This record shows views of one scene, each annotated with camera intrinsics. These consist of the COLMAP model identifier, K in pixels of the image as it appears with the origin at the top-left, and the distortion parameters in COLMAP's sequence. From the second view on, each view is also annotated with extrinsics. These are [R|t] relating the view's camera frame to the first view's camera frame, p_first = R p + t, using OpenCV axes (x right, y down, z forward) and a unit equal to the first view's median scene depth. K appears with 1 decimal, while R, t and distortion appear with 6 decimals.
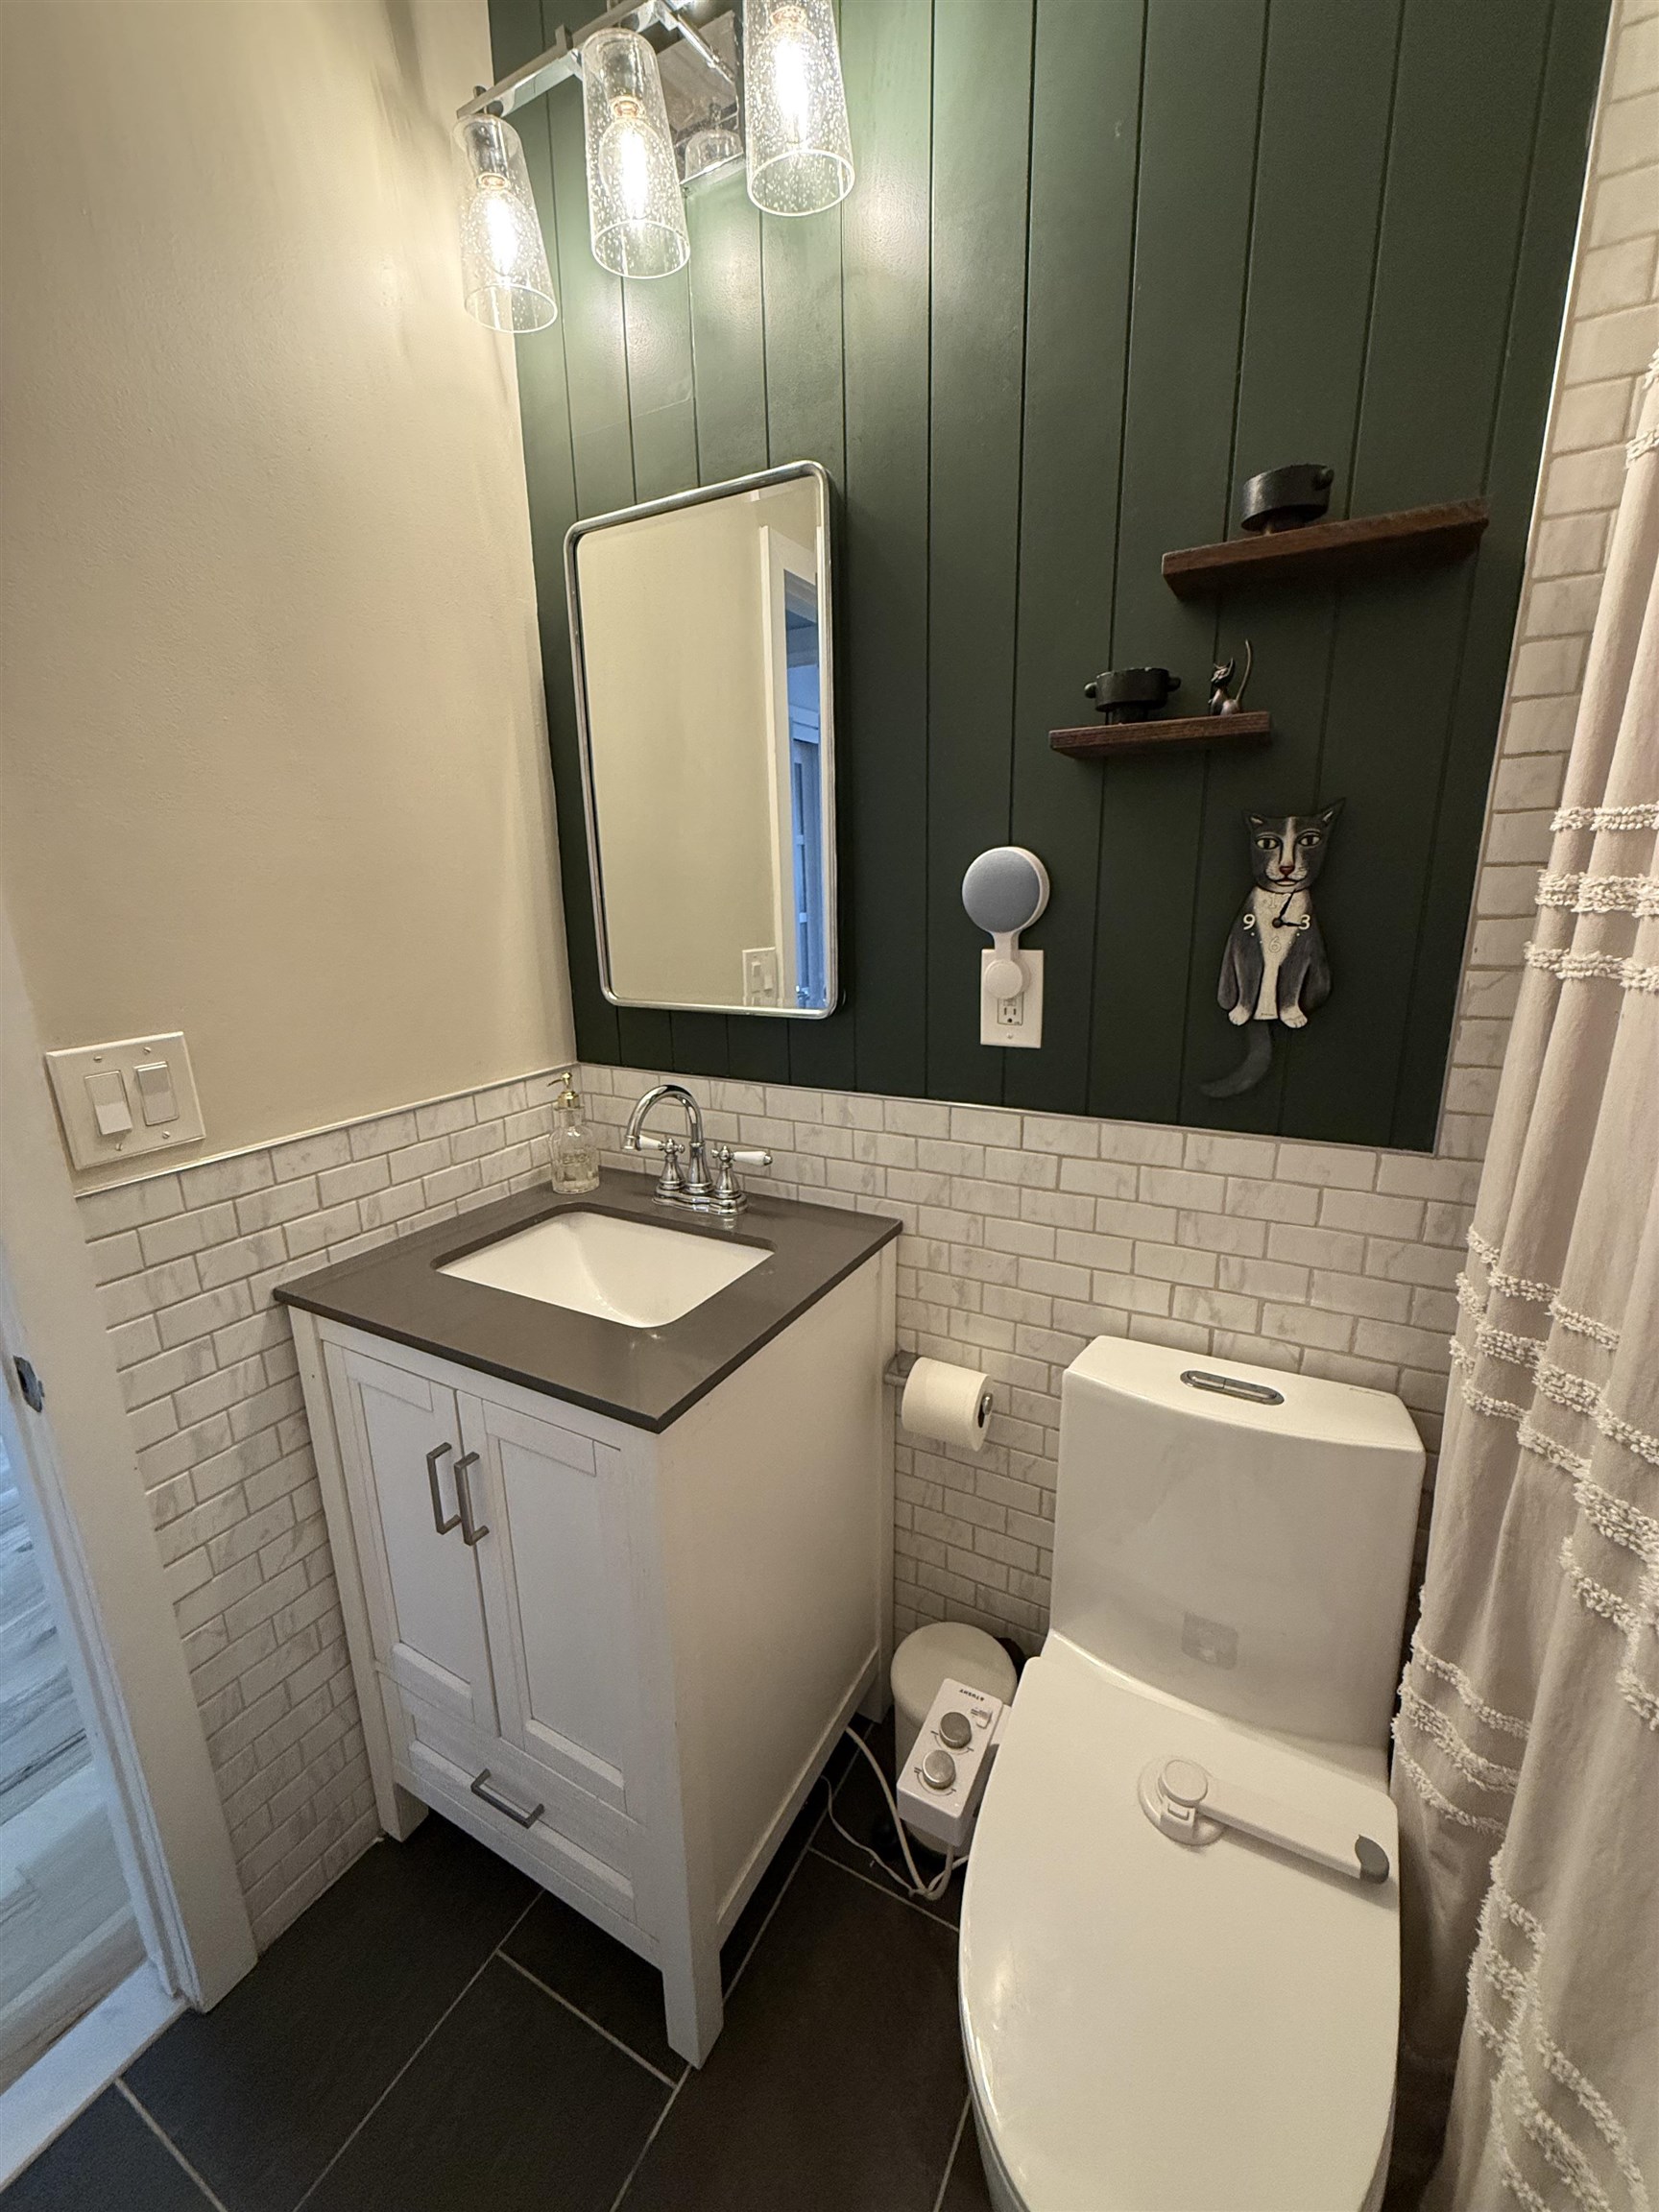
lens RADIAL K [[882.4, 0, 839.0], [0, 882.4, 1104.9], [0, 0, 1]] dist [0.000134, 0.000476]
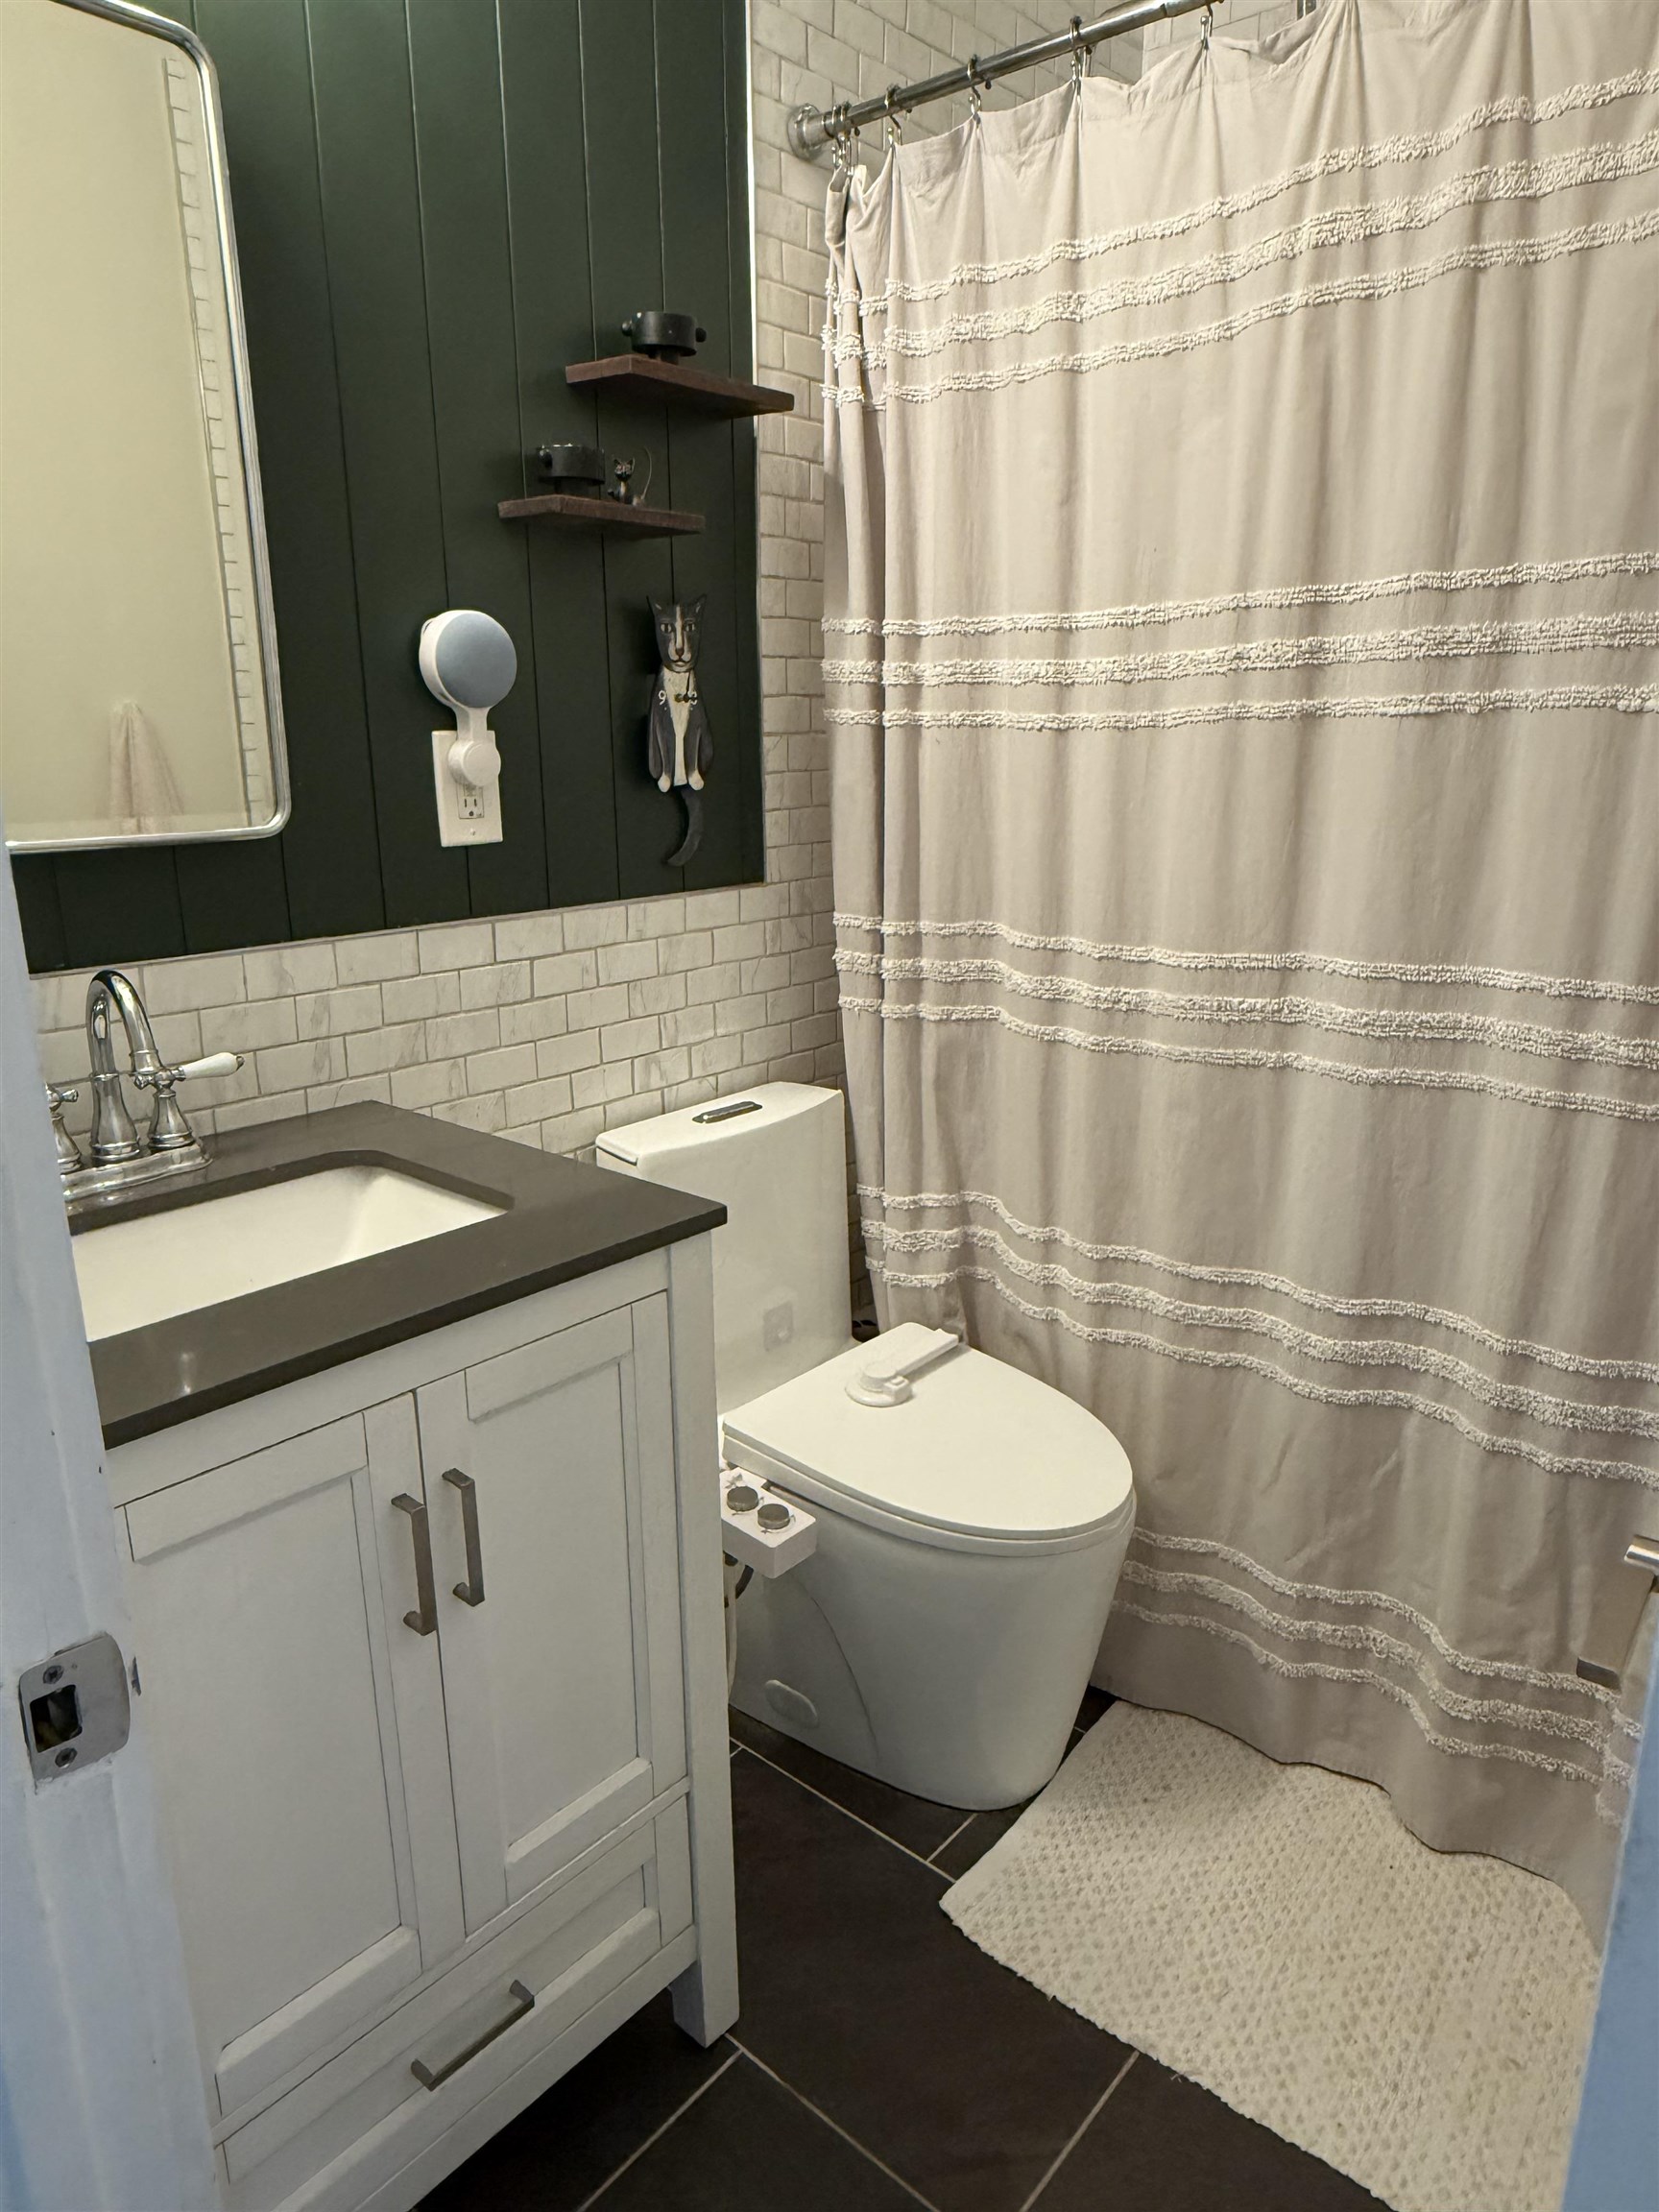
lens RADIAL K [[1408.8, 0, 840.7], [0, 1408.8, 1106.6], [0, 0, 1]] dist [-0.002891, 0.001980]
pose [[0.221122, -0.243408, 0.944382, -1.233627], [0.239738, 0.952205, 0.189291, 0.004184], [-0.945320, 0.184548, 0.268908, 0.372604]]
